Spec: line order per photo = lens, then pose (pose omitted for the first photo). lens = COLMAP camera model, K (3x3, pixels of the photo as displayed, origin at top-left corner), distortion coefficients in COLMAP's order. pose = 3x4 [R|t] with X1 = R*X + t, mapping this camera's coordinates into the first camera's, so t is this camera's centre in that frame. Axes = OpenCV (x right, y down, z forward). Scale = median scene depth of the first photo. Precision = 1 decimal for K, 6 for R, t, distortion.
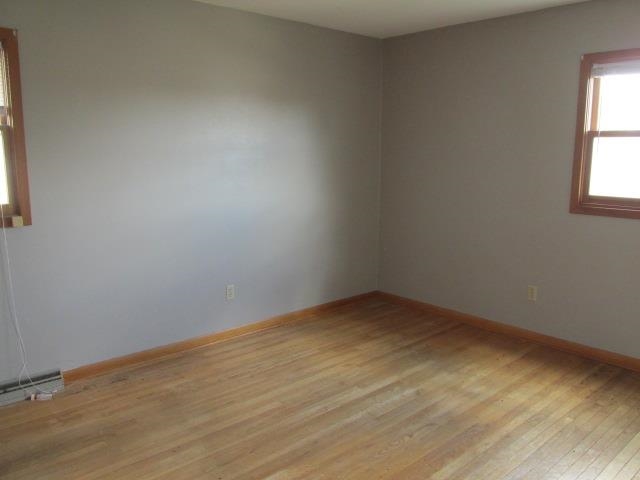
lens RADIAL K [[529.5, 0, 319.5], [0, 529.5, 239.6], [0, 0, 1]] dist [-0.037266, 0.007830]
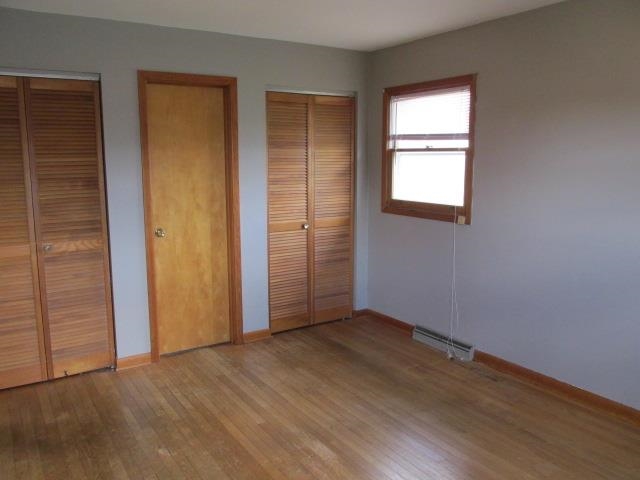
lens RADIAL K [[529.5, 0, 319.5], [0, 529.5, 240.0], [0, 0, 1]] dist [-0.037266, 0.007830]
pose [[-0.149098, 0.153151, -0.976890, 0.738008], [-0.169373, 0.969377, 0.177824, -0.152838], [0.974209, 0.191972, -0.118592, 0.774290]]
